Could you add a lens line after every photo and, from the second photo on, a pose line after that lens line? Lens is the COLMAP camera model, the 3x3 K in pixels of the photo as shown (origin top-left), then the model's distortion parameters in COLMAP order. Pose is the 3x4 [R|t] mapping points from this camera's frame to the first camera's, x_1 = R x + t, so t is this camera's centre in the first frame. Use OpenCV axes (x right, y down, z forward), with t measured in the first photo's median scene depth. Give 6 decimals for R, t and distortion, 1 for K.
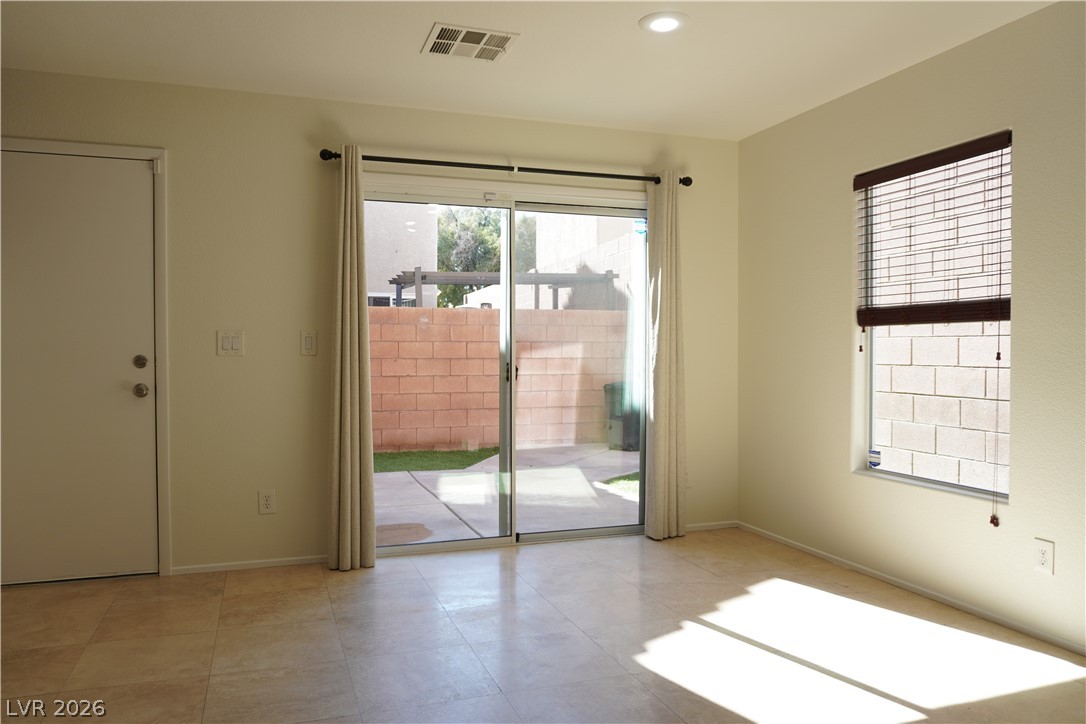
lens RADIAL K [[776.9, 0, 543.1], [0, 776.9, 363.6], [0, 0, 1]] dist [-0.012427, -0.001020]
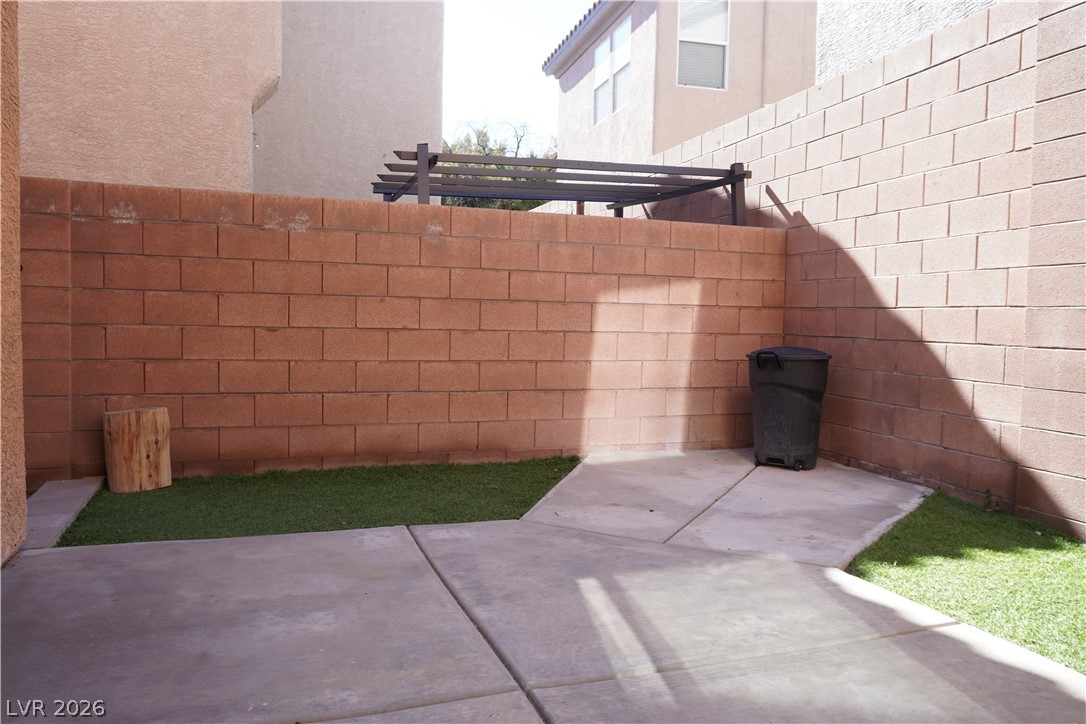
lens RADIAL K [[776.9, 0, 540.4], [0, 776.9, 360.1], [0, 0, 1]] dist [-0.012427, -0.001020]
pose [[0.999636, 0.020535, 0.017504, -0.083672], [-0.021208, 0.999008, 0.039169, 0.013957], [-0.016682, -0.039526, 0.999079, 0.431169]]
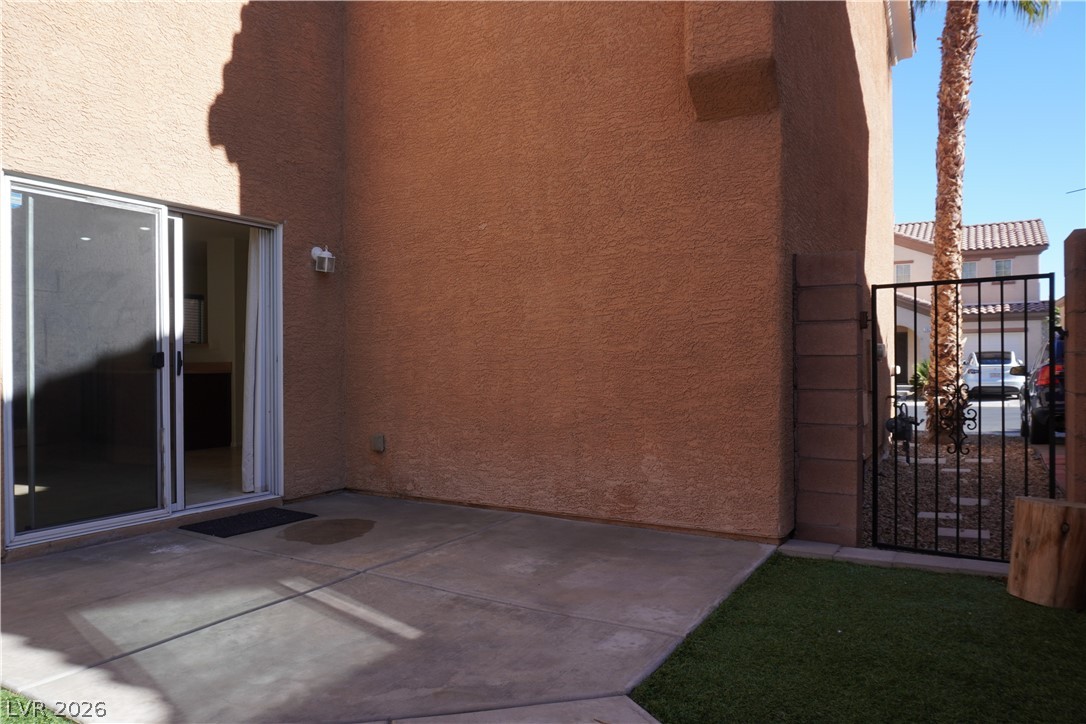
lens RADIAL K [[705.9, 0, 540.9], [0, 705.9, 361.3], [0, 0, 1]] dist [-0.002593, -0.000194]
pose [[-0.759173, 0.004673, -0.650872, 0.093145], [-0.002096, 0.999951, 0.009624, -0.003373], [0.650886, 0.008670, -0.759126, 0.998612]]
